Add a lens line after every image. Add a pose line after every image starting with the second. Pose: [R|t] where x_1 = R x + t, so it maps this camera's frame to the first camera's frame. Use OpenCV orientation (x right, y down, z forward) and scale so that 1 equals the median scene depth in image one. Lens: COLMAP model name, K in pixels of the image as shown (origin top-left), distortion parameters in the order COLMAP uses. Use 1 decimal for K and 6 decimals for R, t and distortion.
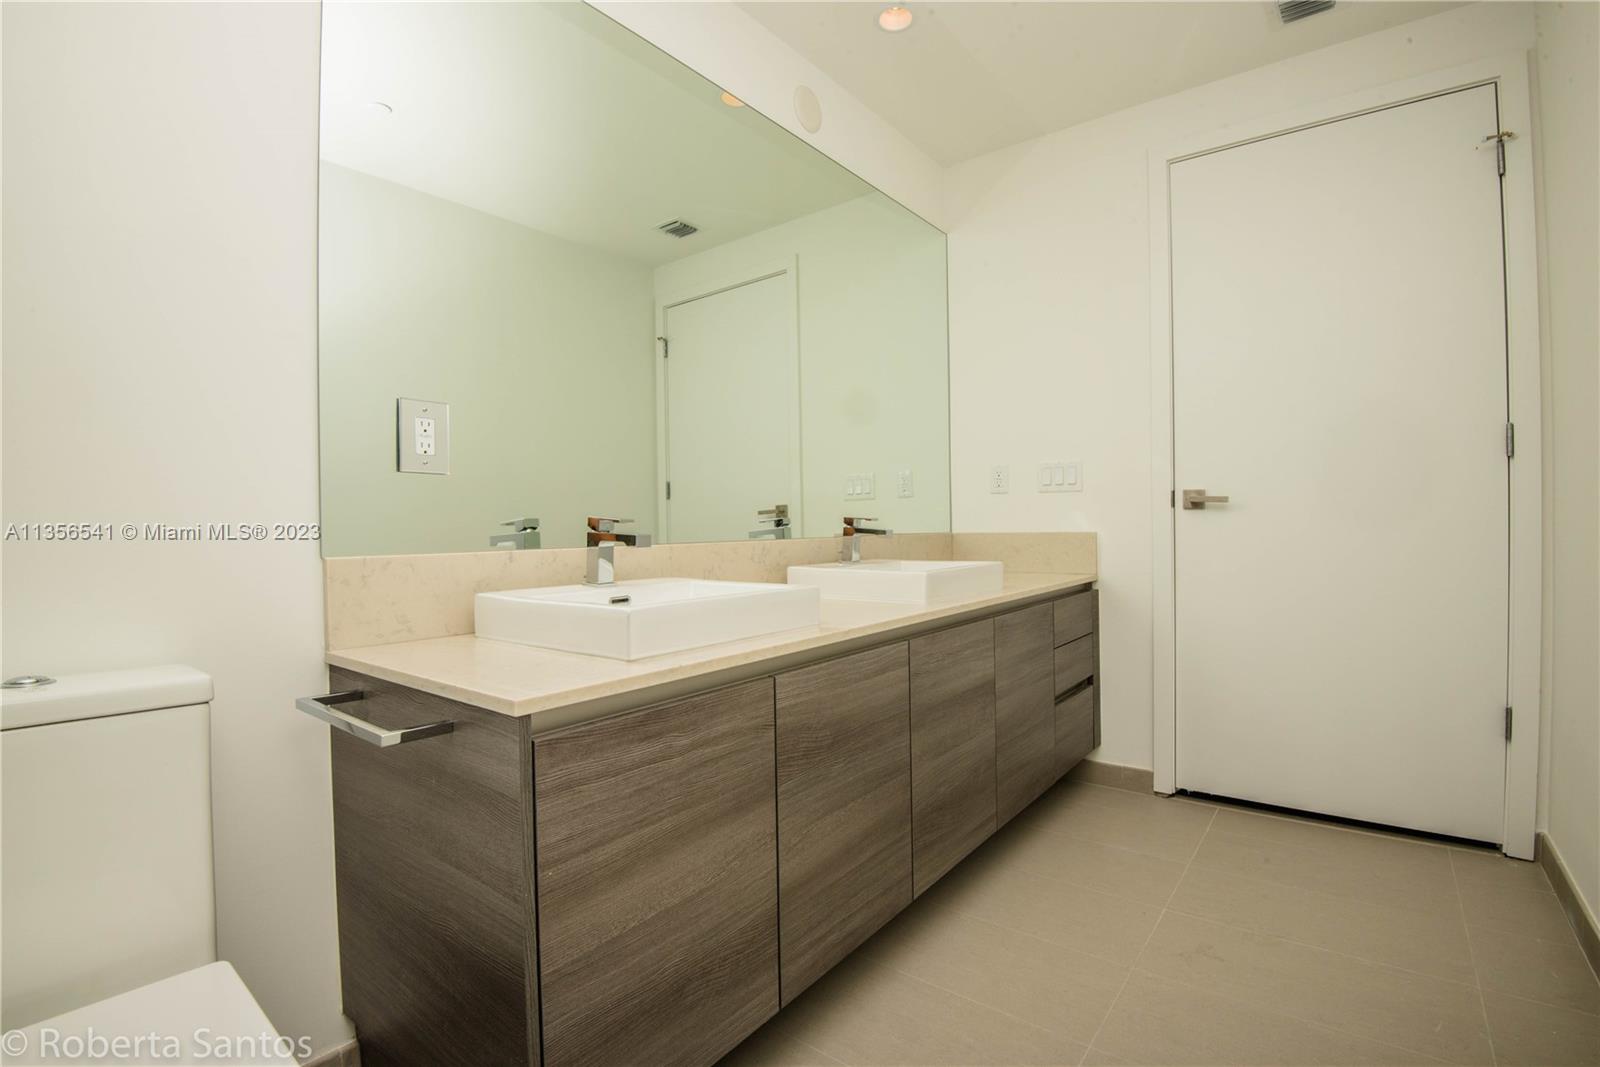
lens RADIAL K [[735.4, 0, 797.9], [0, 735.4, 527.2], [0, 0, 1]] dist [-0.003560, -0.000787]
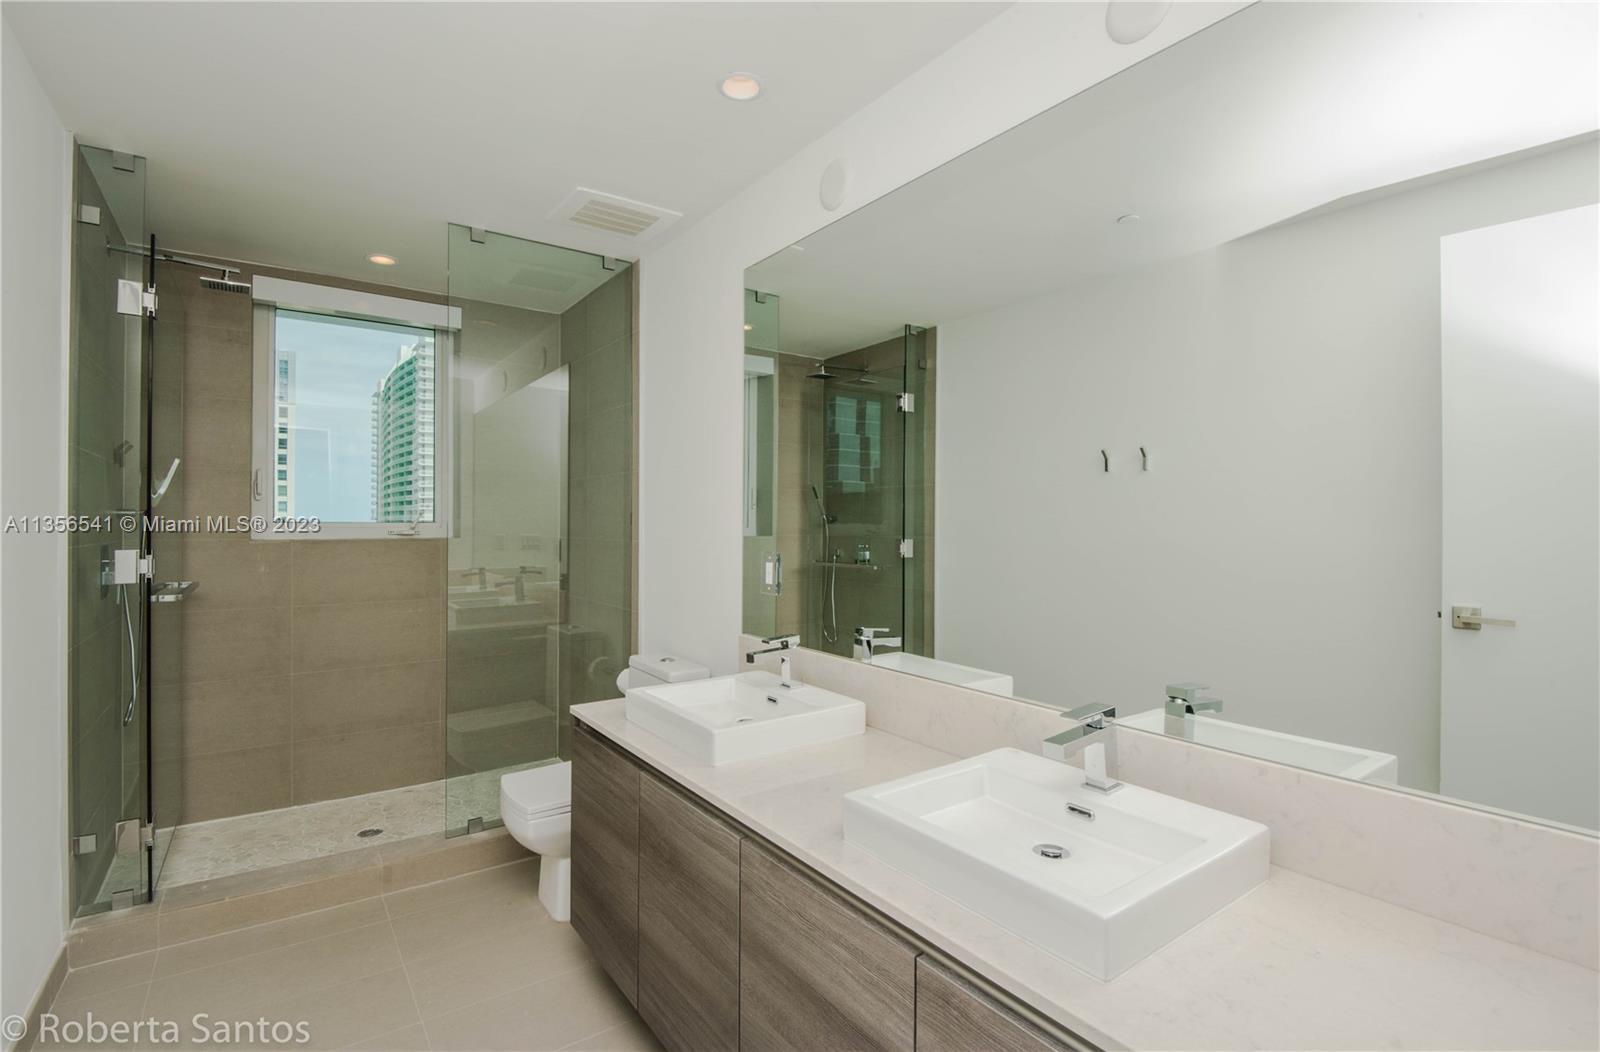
lens RADIAL K [[743.7, 0, 794.2], [0, 743.7, 525.7], [0, 0, 1]] dist [-0.001074, -0.000105]
pose [[-0.276811, 0.019864, -0.960719, 0.953811], [-0.009641, 0.999679, 0.023447, -0.228963], [0.960876, 0.015752, -0.276531, 1.291616]]
